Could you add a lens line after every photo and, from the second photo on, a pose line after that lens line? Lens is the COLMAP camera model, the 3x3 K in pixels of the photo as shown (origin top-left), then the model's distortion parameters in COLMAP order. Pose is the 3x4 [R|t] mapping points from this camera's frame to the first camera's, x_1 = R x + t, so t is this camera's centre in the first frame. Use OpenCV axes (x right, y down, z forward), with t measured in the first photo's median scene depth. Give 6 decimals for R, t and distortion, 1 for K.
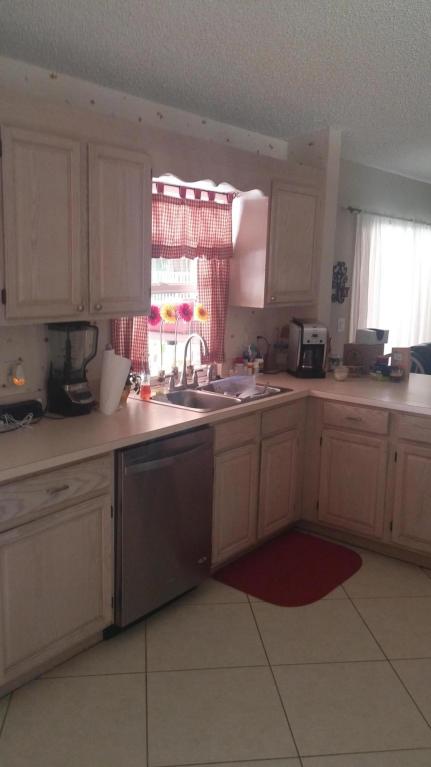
lens RADIAL K [[649.1, 0, 224.8], [0, 649.1, 386.7], [0, 0, 1]] dist [0.074035, -0.113138]
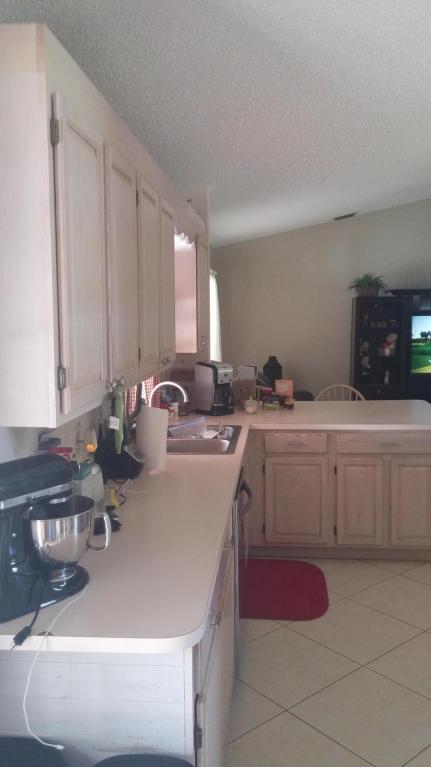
lens RADIAL K [[649.1, 0, 224.8], [0, 649.1, 386.7], [0, 0, 1]] dist [0.074035, -0.113138]
pose [[0.831096, -0.095574, 0.547855, -0.513631], [0.129422, 0.991314, -0.023397, -0.038774], [-0.540860, 0.090350, 0.836246, 0.106630]]
